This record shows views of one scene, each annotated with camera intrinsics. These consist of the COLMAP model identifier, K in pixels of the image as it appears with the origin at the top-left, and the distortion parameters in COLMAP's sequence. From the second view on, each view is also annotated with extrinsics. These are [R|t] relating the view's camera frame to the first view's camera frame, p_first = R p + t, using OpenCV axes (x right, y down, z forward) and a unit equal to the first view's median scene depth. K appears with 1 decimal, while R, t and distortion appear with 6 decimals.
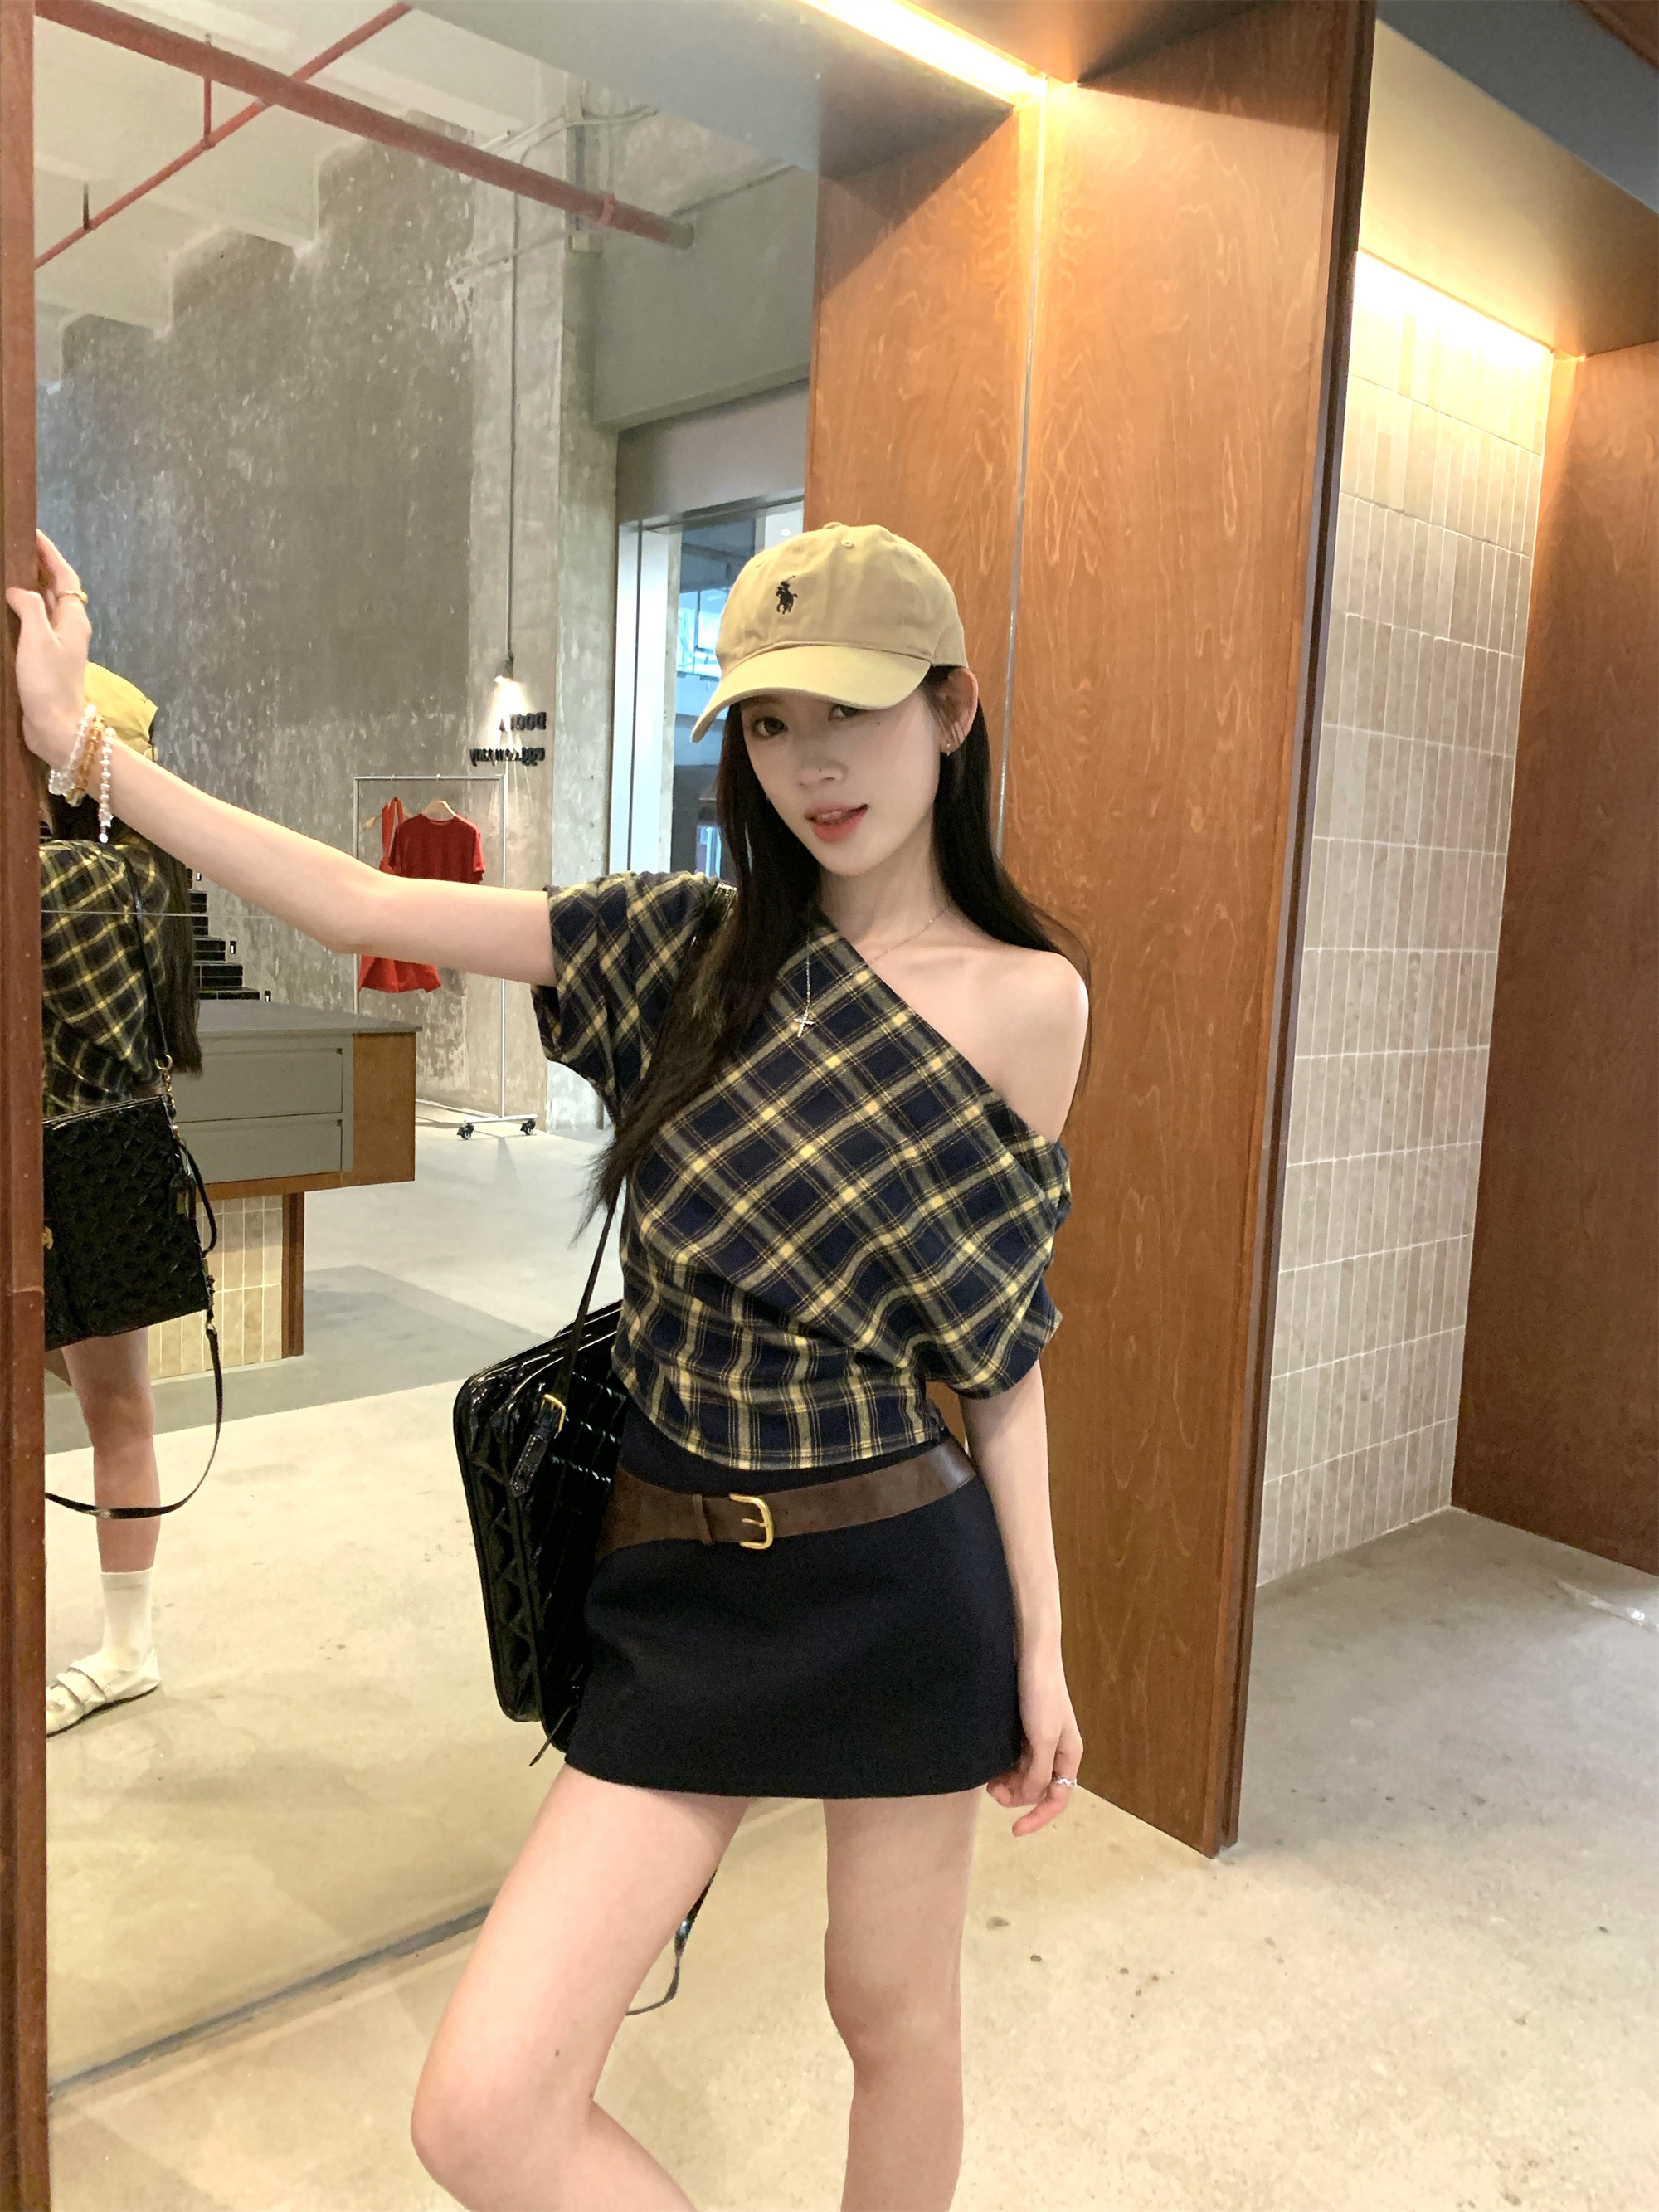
lens RADIAL K [[1682.1, 0, 837.3], [0, 1682.1, 1106.3], [0, 0, 1]] dist [0.004198, -0.008699]
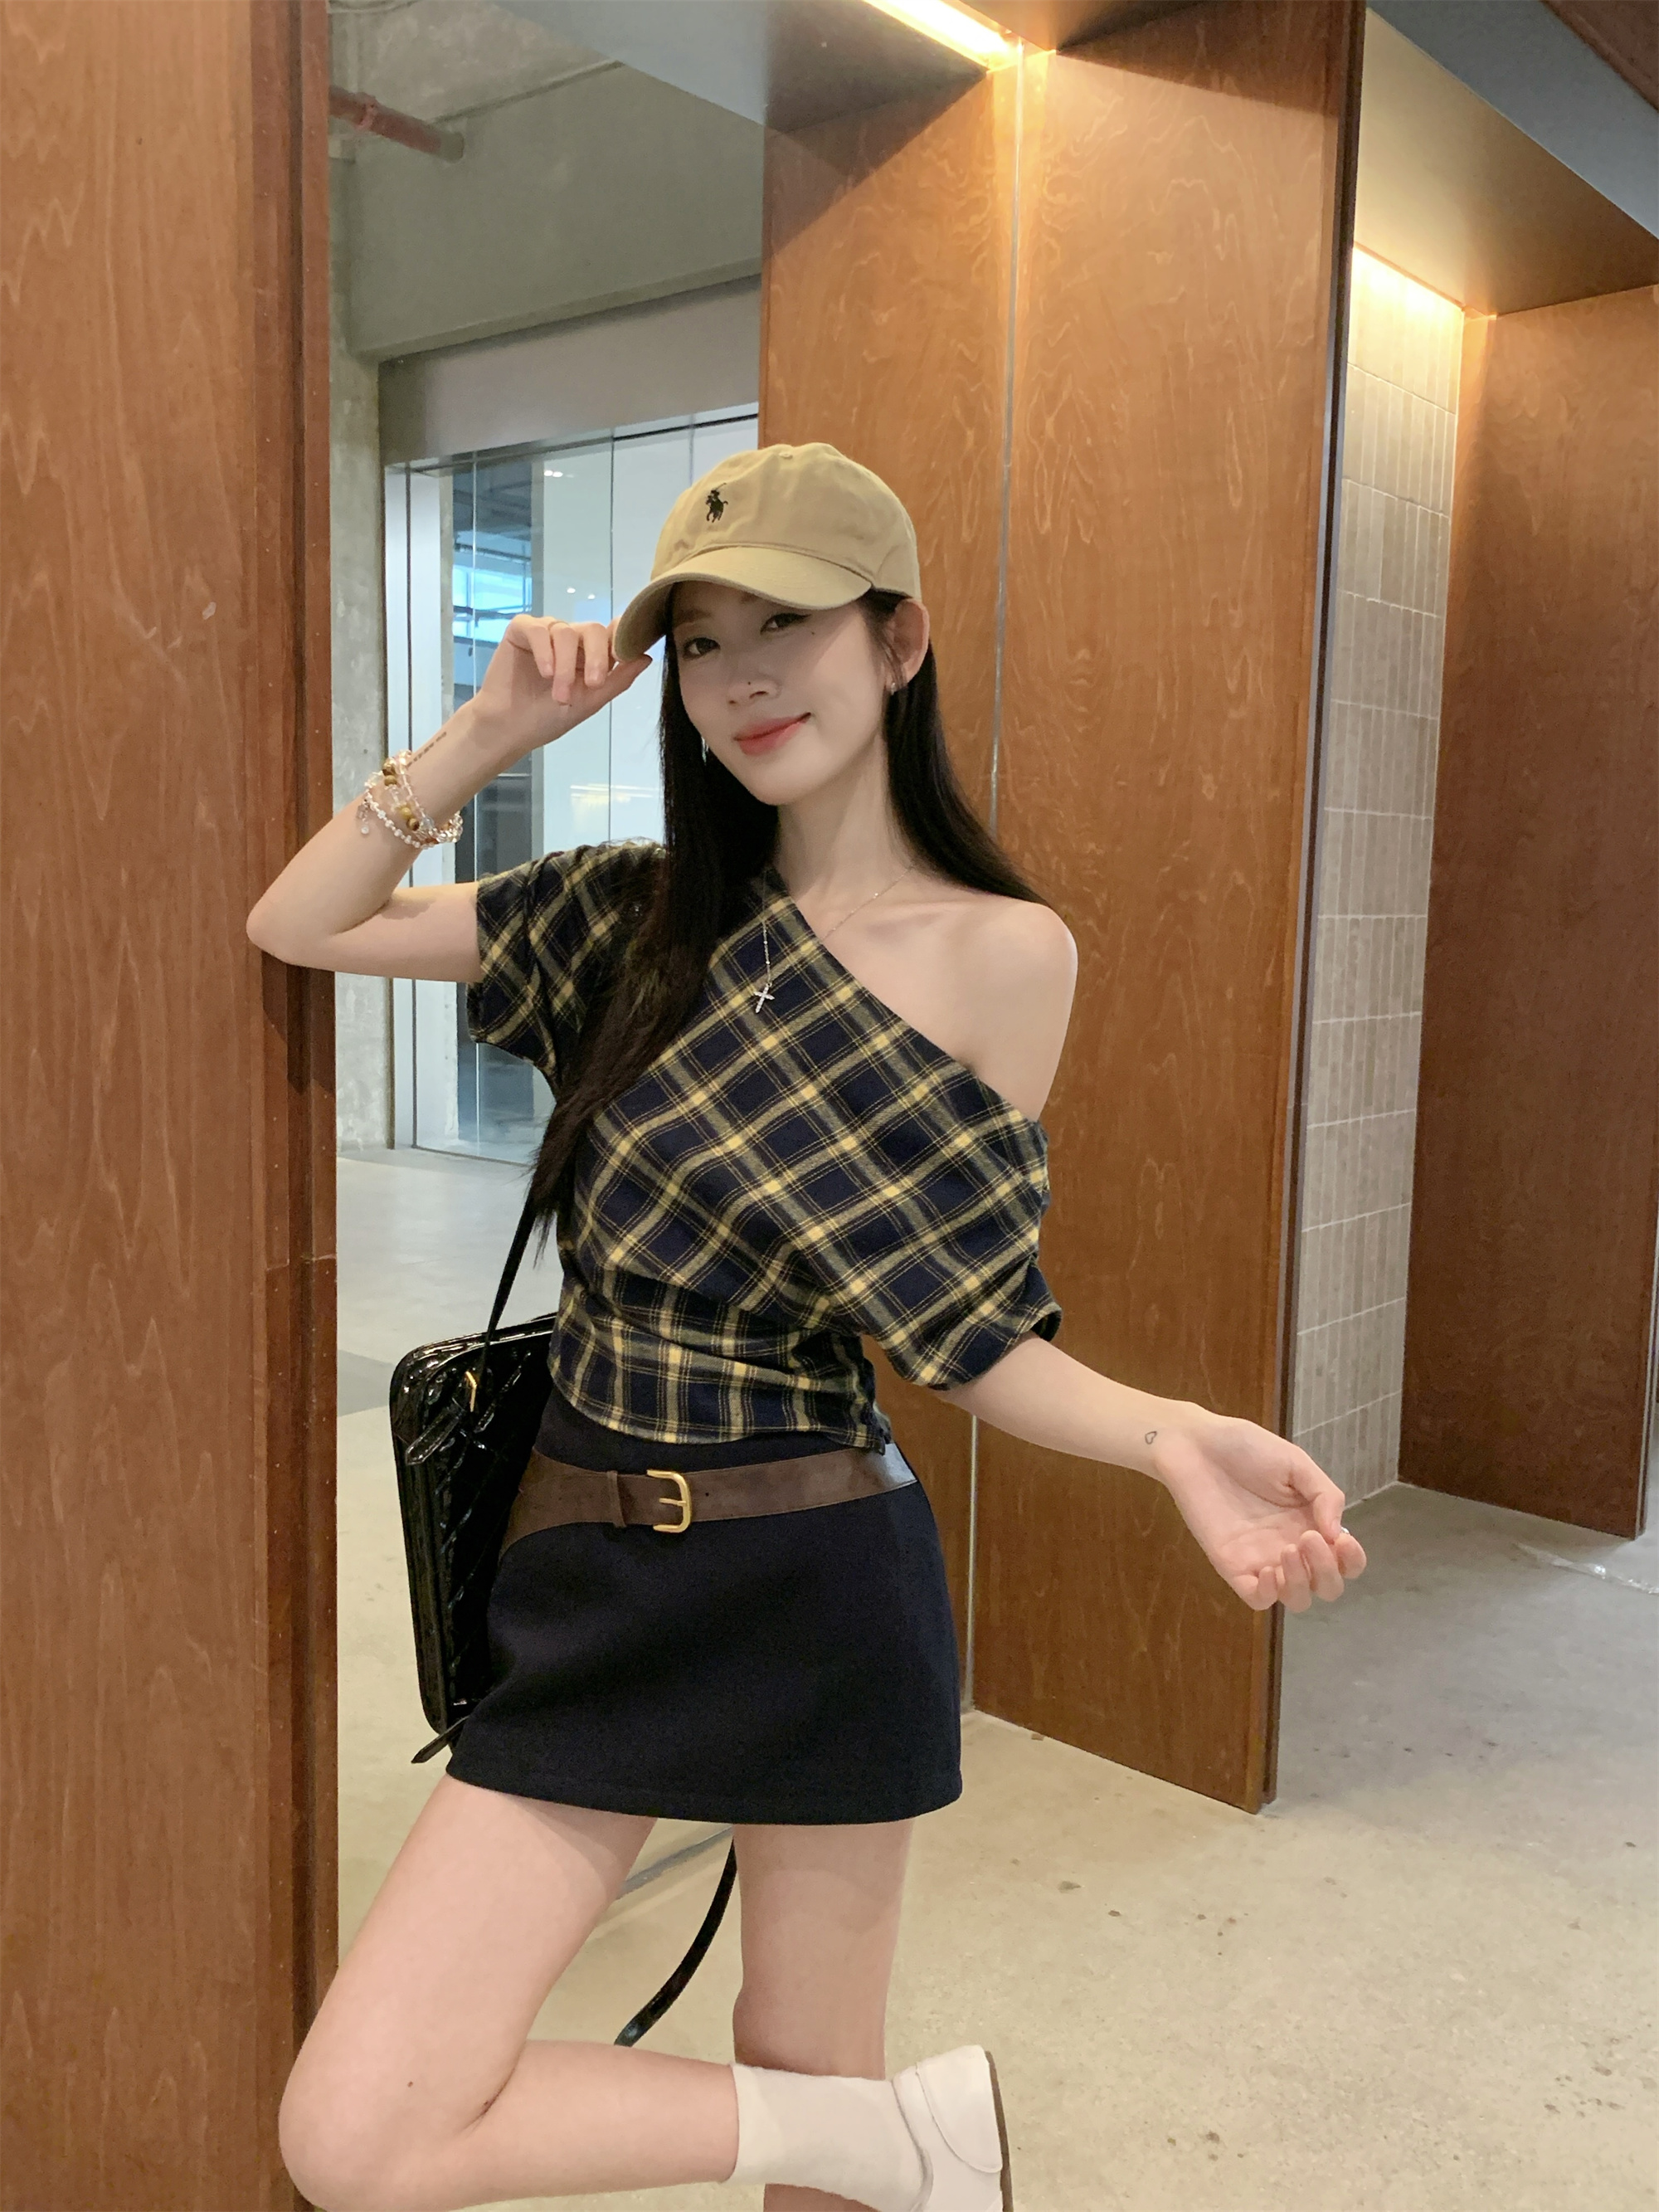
lens RADIAL K [[1920.5, 0, 794.6], [0, 1920.5, 1129.4], [0, 0, 1]] dist [0.011015, -0.034402]
pose [[0.992078, -0.038822, 0.119478, -0.154737], [0.038305, 0.999244, 0.006620, 0.015402], [-0.119645, -0.001991, 0.992815, -0.100813]]
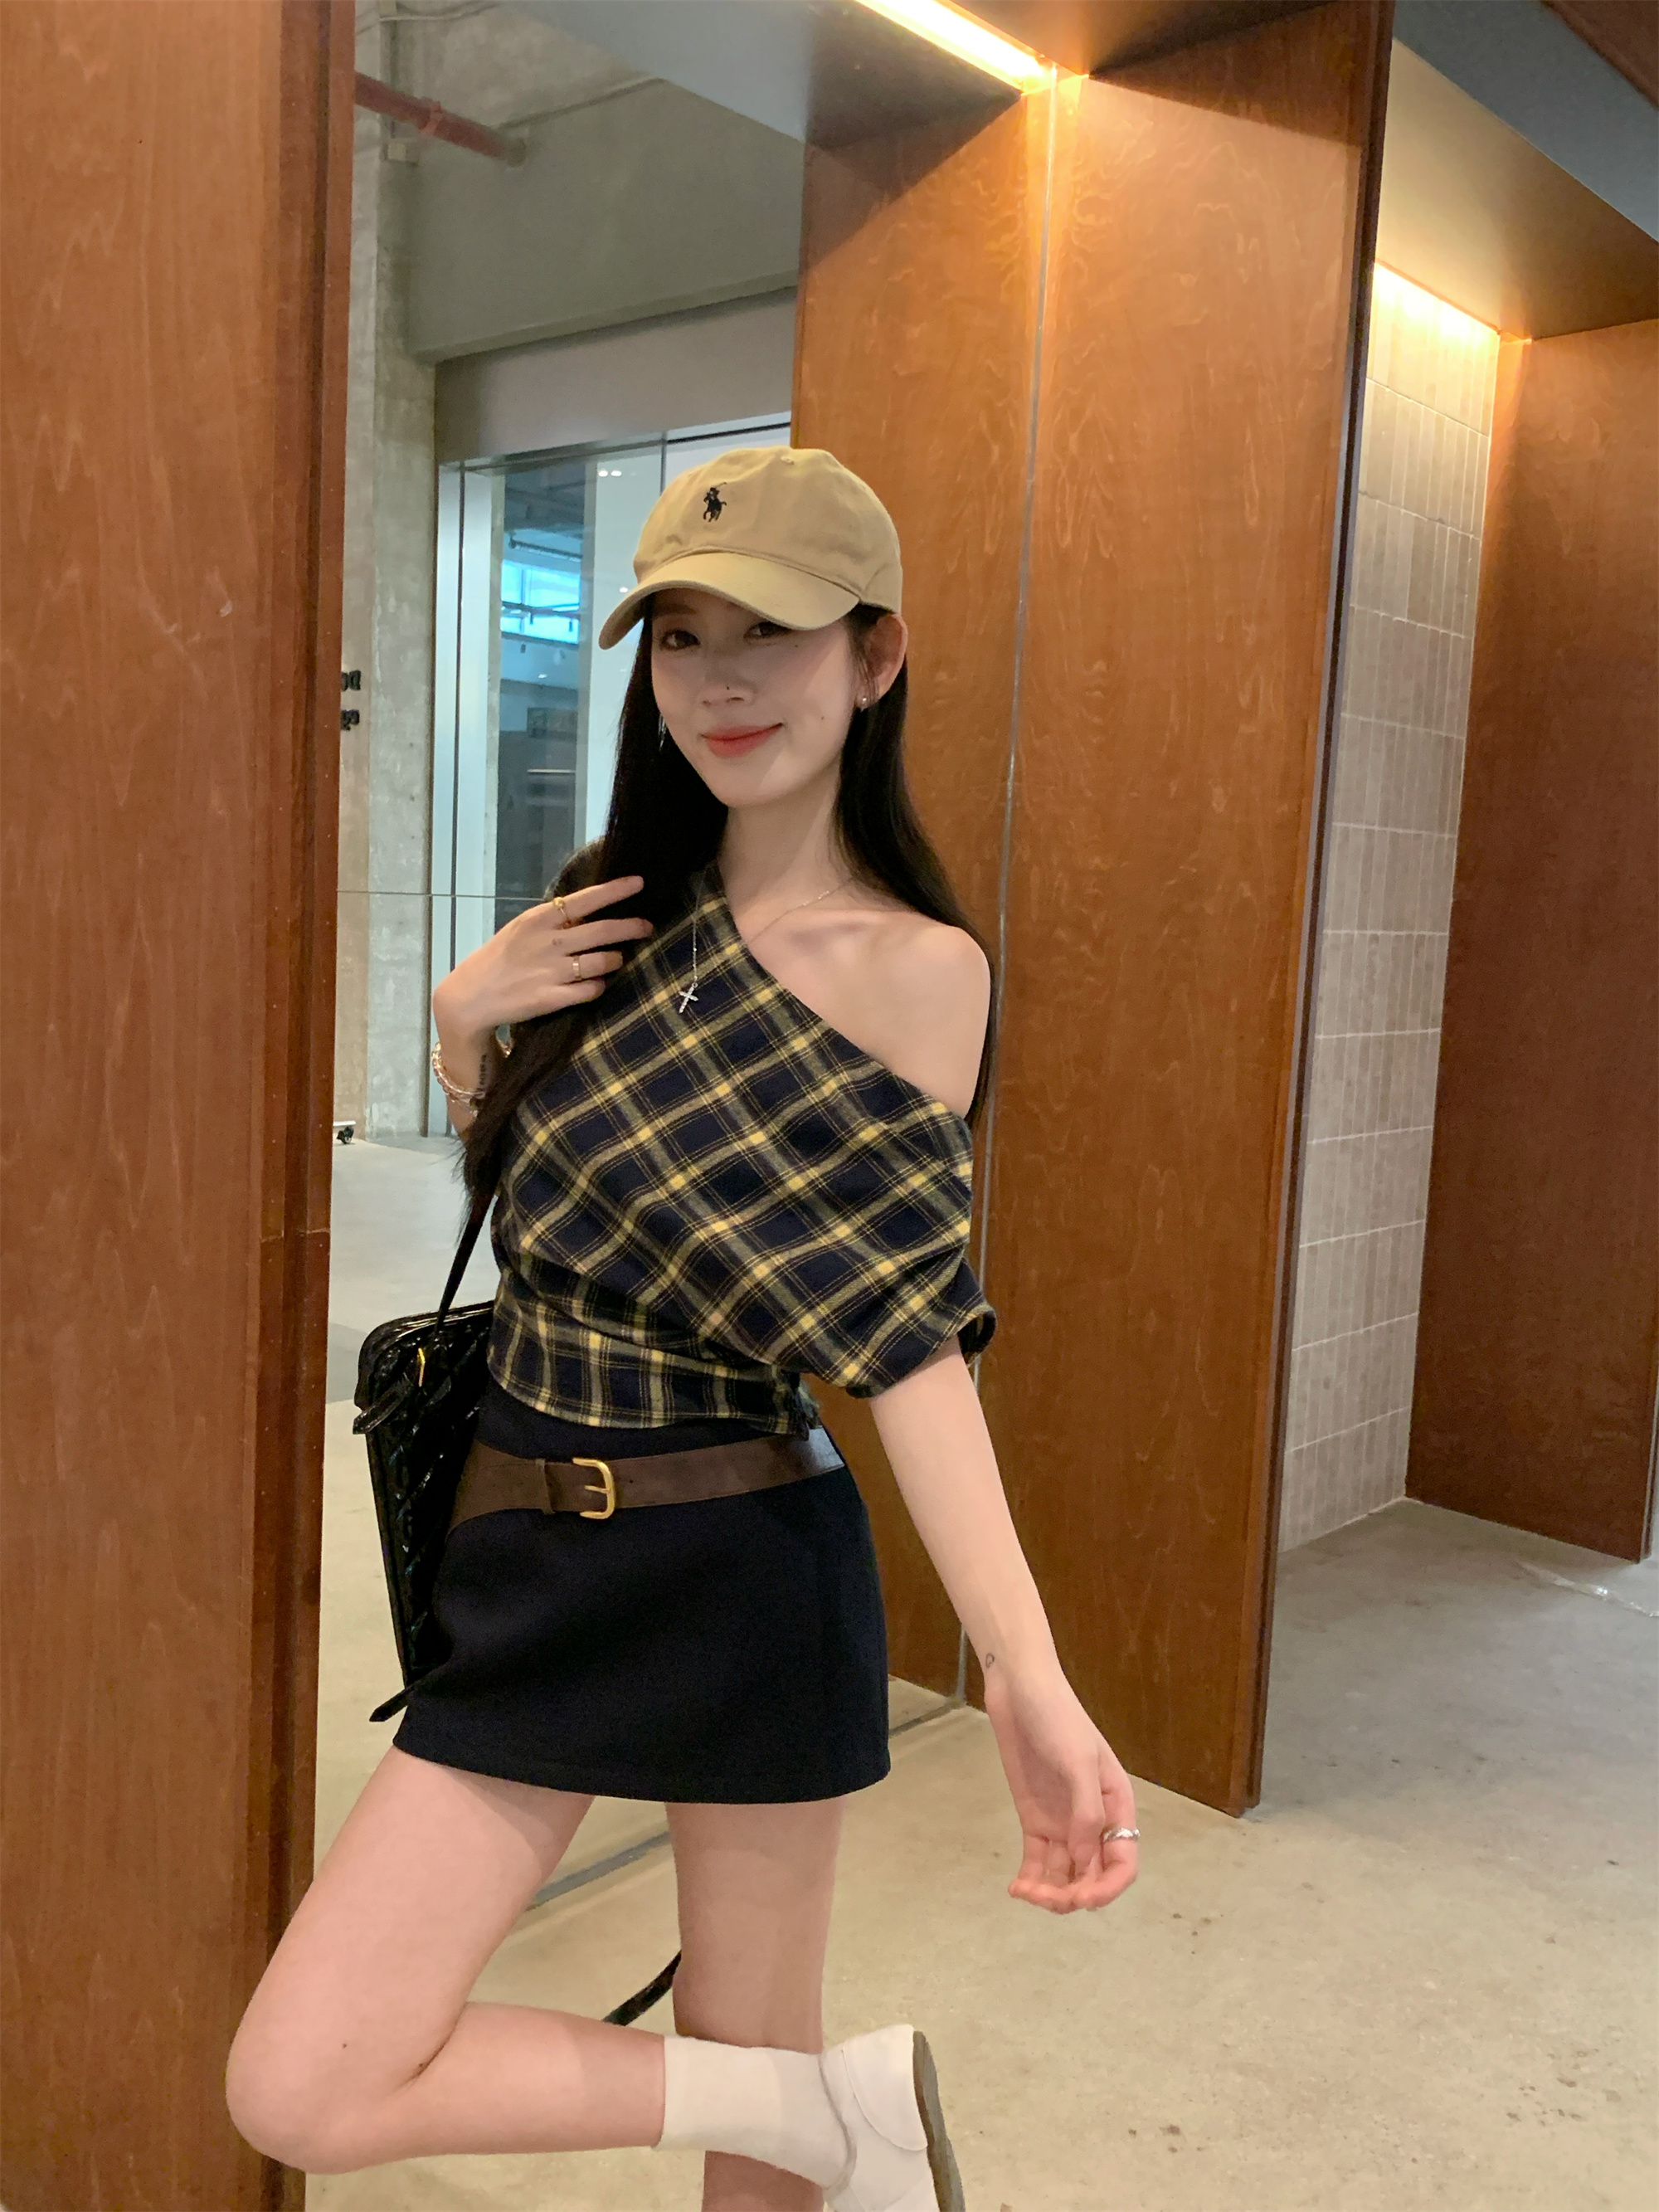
lens RADIAL K [[1920.5, 0, 784.2], [0, 1920.5, 1113.0], [0, 0, 1]] dist [0.011015, -0.034402]
pose [[0.995633, -0.008717, 0.092948, -0.138576], [0.009056, 0.999954, -0.003231, 0.018468], [-0.092916, 0.004058, 0.995666, -0.121112]]
